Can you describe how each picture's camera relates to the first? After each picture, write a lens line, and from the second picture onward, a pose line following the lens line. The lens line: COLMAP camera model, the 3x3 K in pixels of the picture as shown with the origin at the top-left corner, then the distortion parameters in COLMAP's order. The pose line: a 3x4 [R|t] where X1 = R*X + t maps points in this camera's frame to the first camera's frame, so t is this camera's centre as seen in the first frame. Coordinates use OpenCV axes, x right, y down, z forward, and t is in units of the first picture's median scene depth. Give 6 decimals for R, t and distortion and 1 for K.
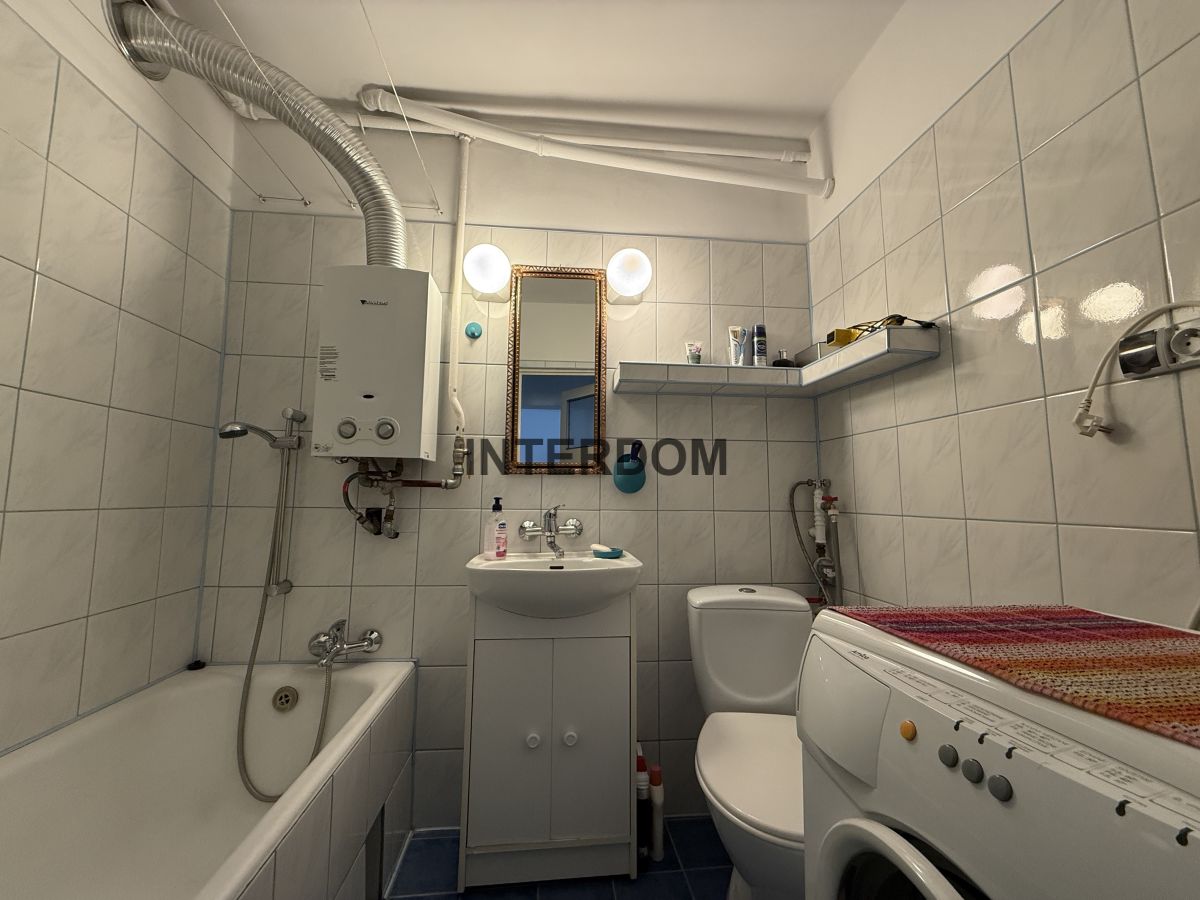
lens RADIAL K [[483.3, 0, 593.0], [0, 483.3, 443.2], [0, 0, 1]] dist [-0.000379, 0.000035]
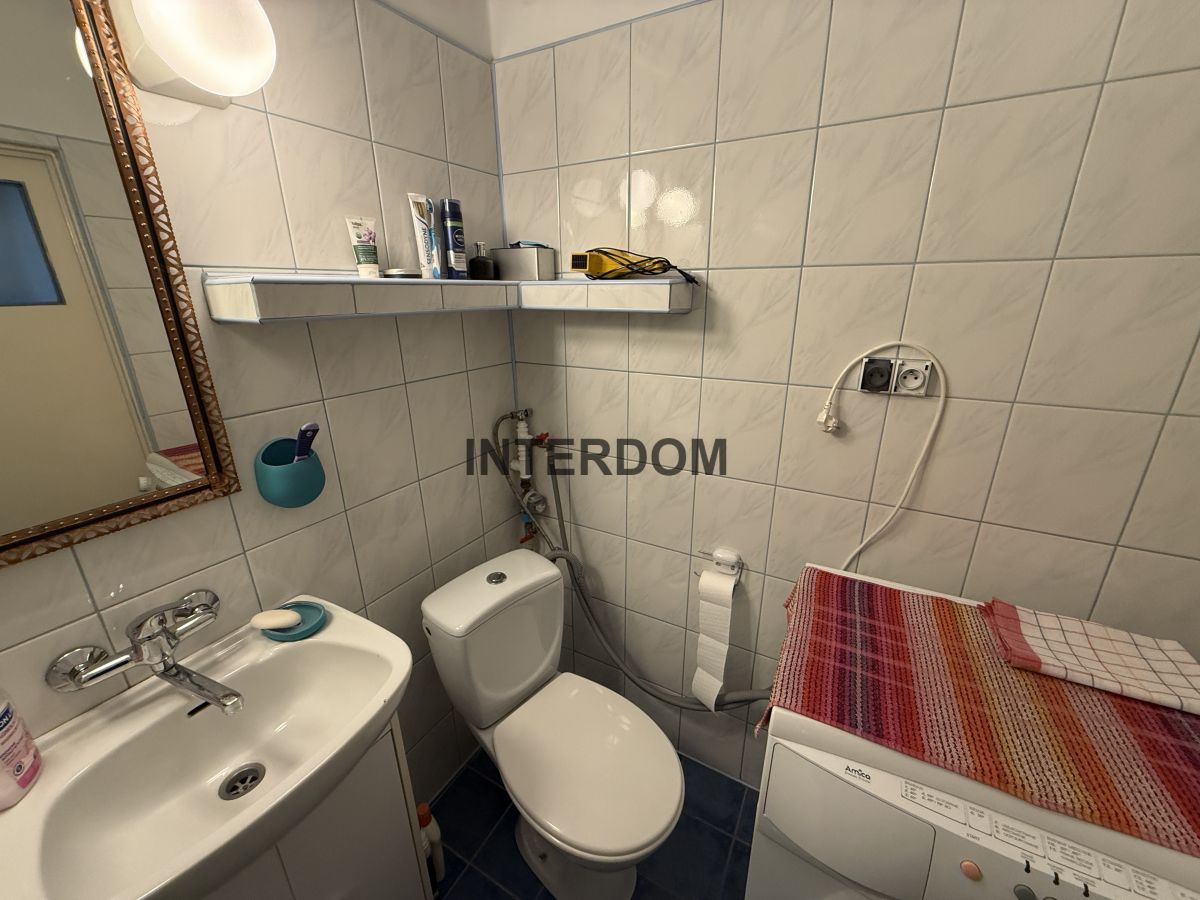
lens RADIAL K [[476.9, 0, 596.7], [0, 476.9, 447.7], [0, 0, 1]] dist [-0.000442, 0.000392]
pose [[0.577080, -0.274714, 0.769097, -0.133462], [-0.079435, 0.918382, 0.387640, -0.203493], [-0.812815, -0.284793, 0.508158, 0.422567]]
